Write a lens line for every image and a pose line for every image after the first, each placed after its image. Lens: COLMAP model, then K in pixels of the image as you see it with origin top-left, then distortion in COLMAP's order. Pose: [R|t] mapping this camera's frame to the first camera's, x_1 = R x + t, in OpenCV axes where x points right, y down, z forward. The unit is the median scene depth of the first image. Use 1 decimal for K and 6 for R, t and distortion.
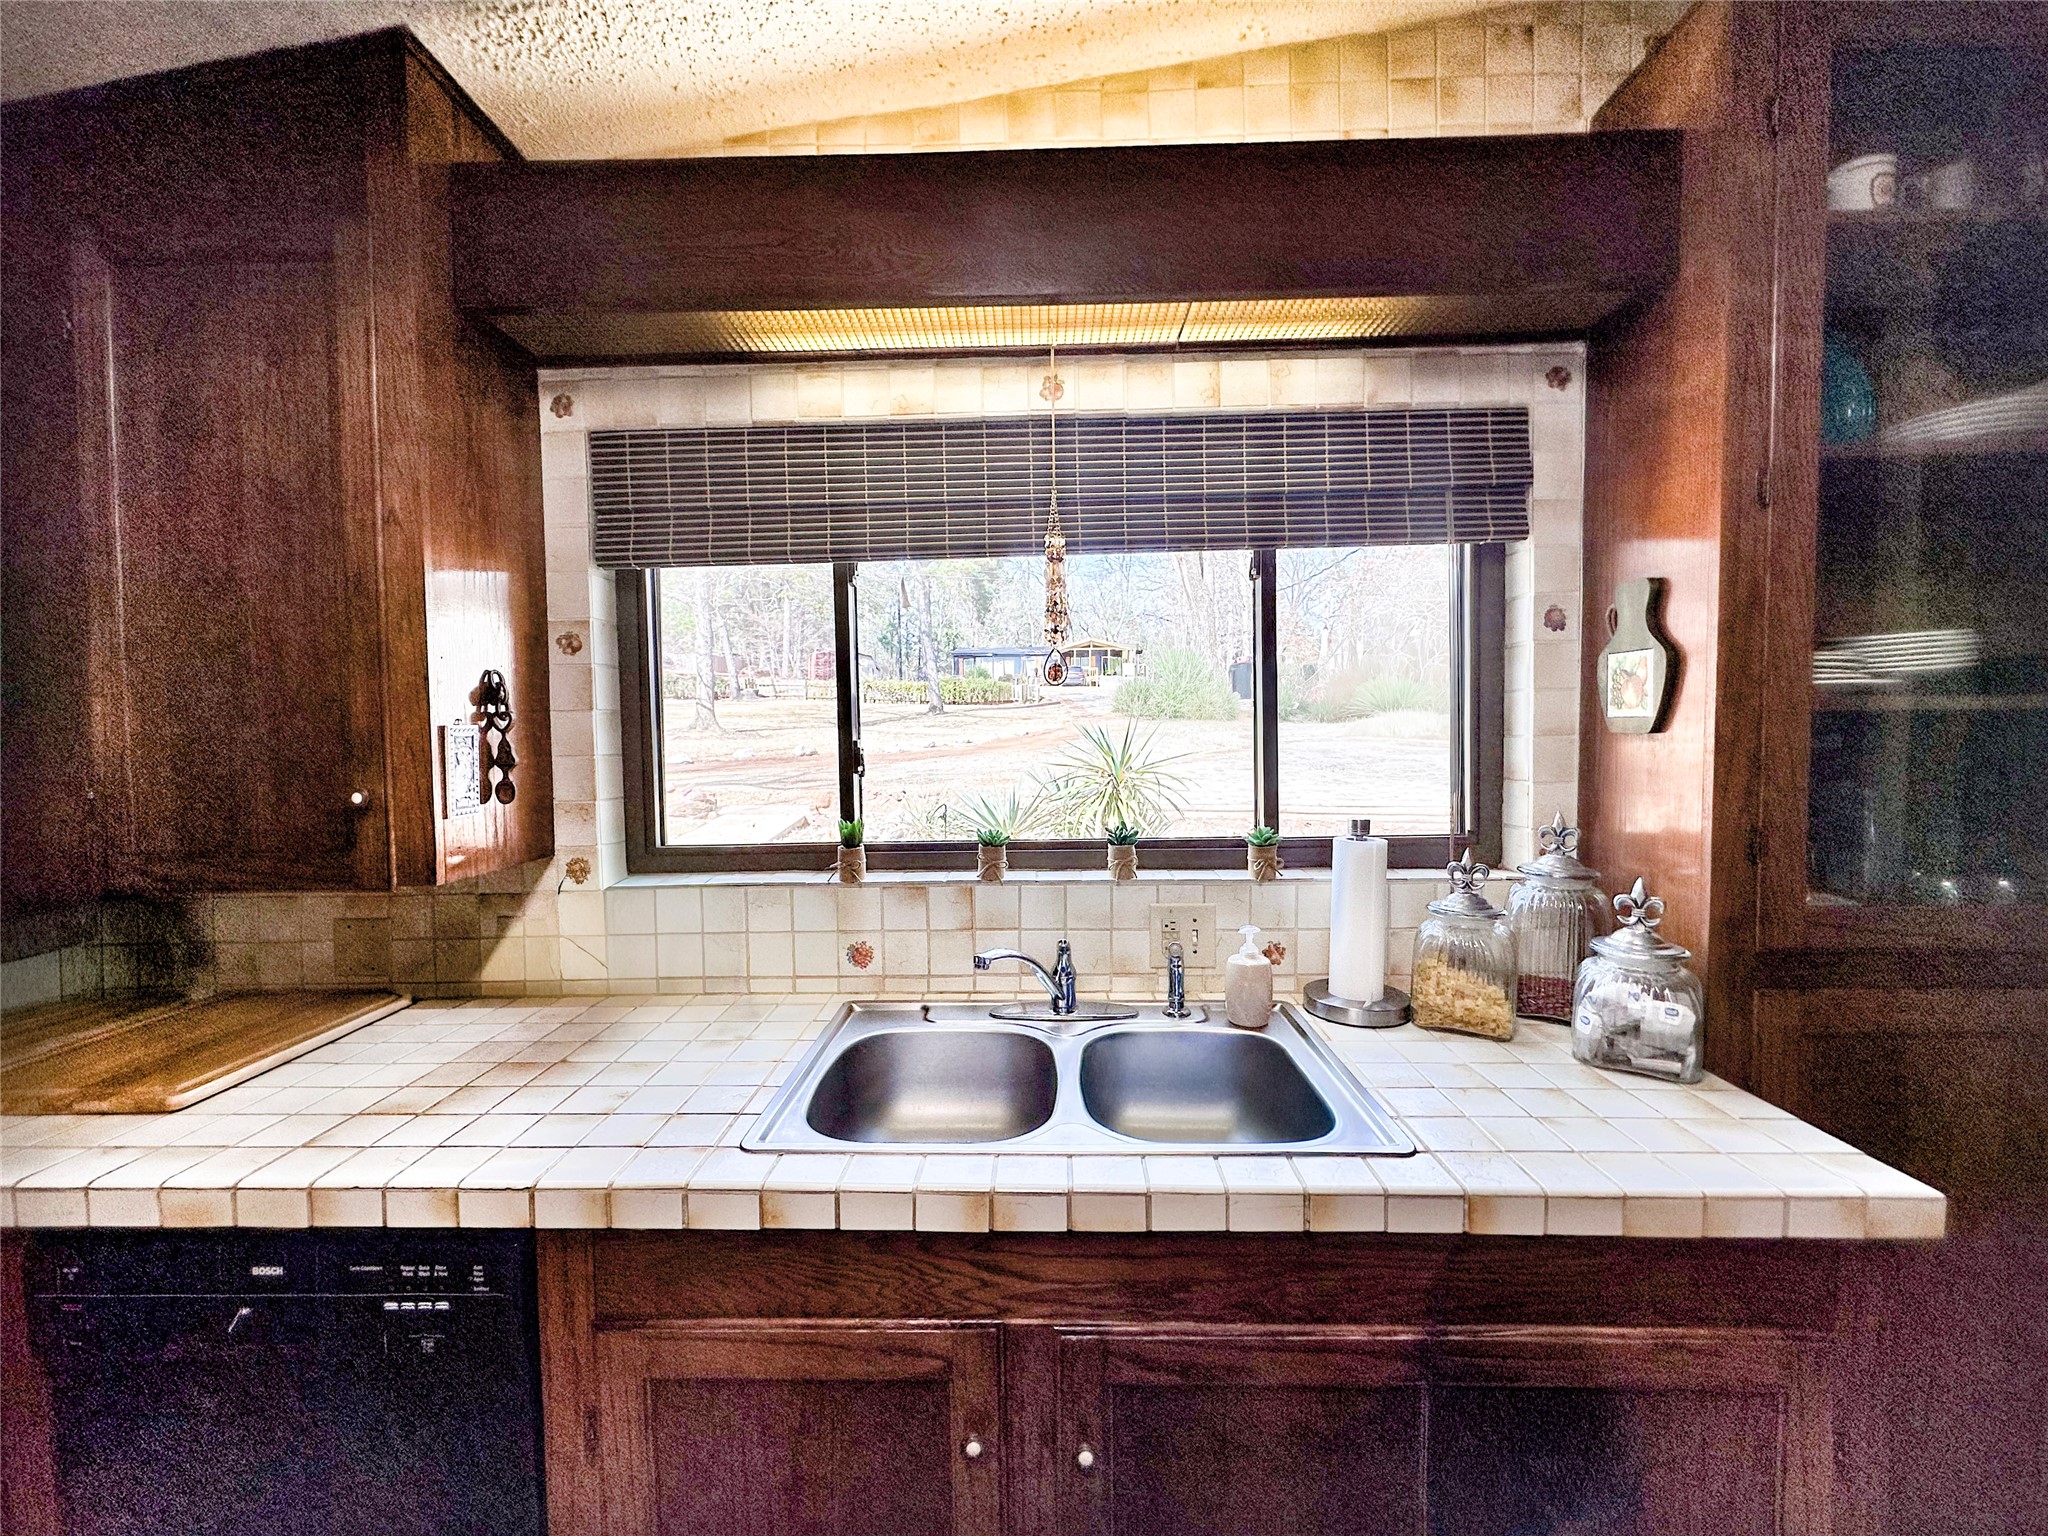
lens RADIAL K [[836.4, 0, 1032.0], [0, 836.4, 768.5], [0, 0, 1]] dist [-0.002947, 0.000258]
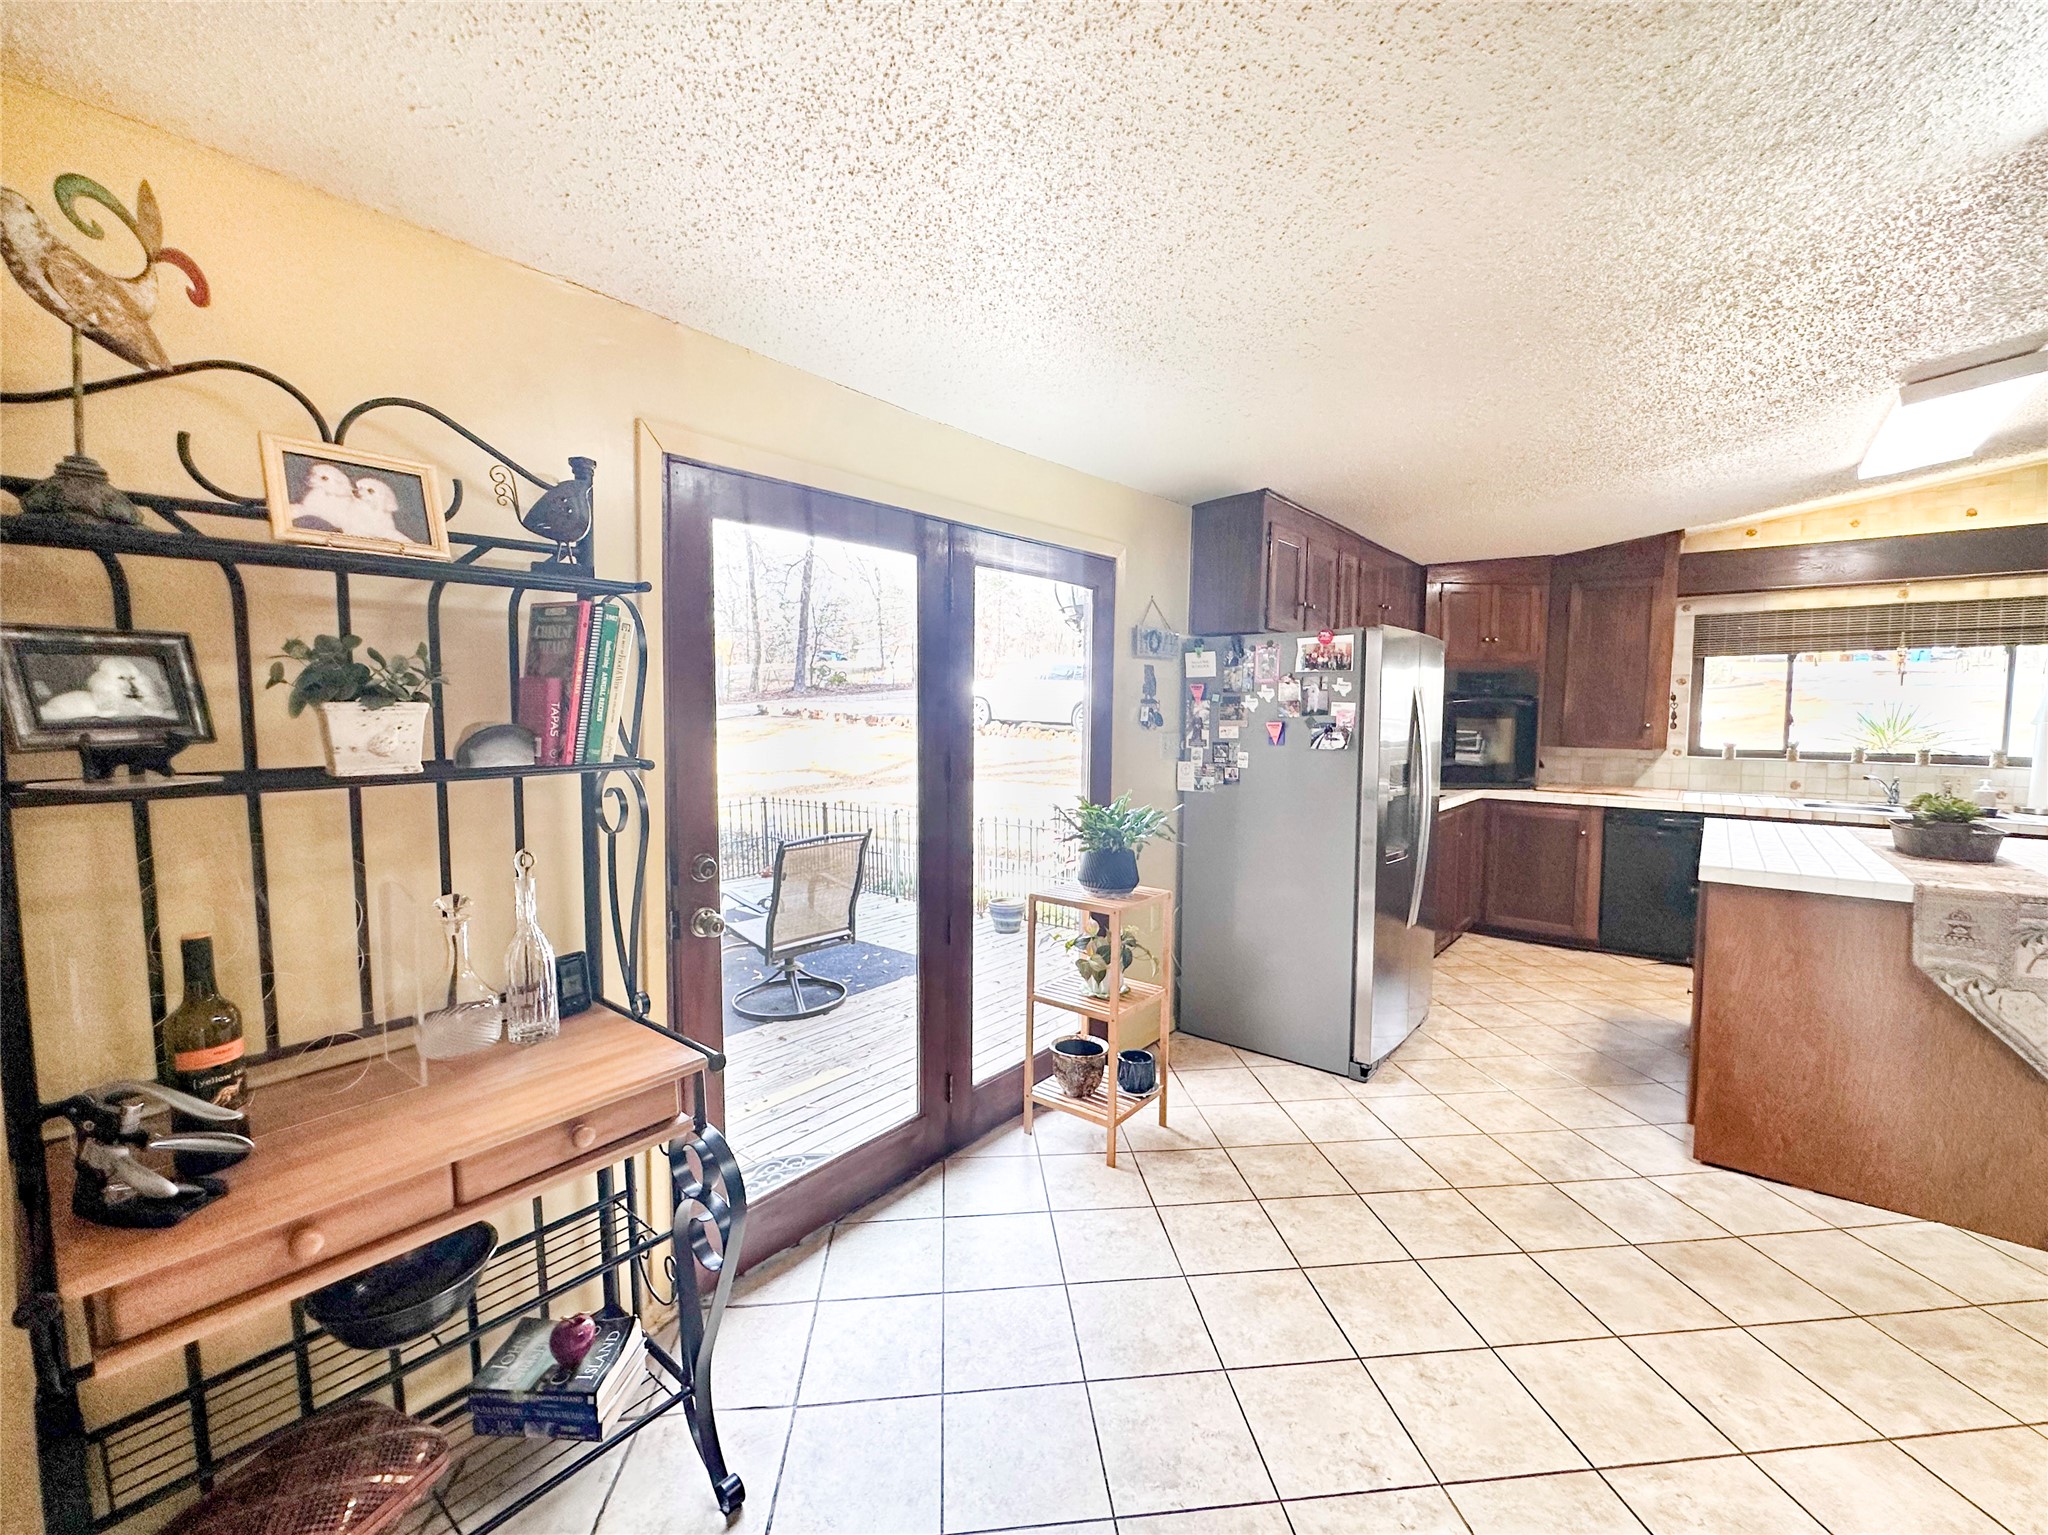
lens RADIAL K [[836.4, 0, 1021.1], [0, 836.4, 772.1], [0, 0, 1]] dist [-0.002947, 0.000258]
pose [[0.797076, 0.059050, -0.600985, -0.629214], [-0.041157, 0.998206, 0.043493, 0.162076], [0.602475, -0.009932, 0.798076, -3.103561]]
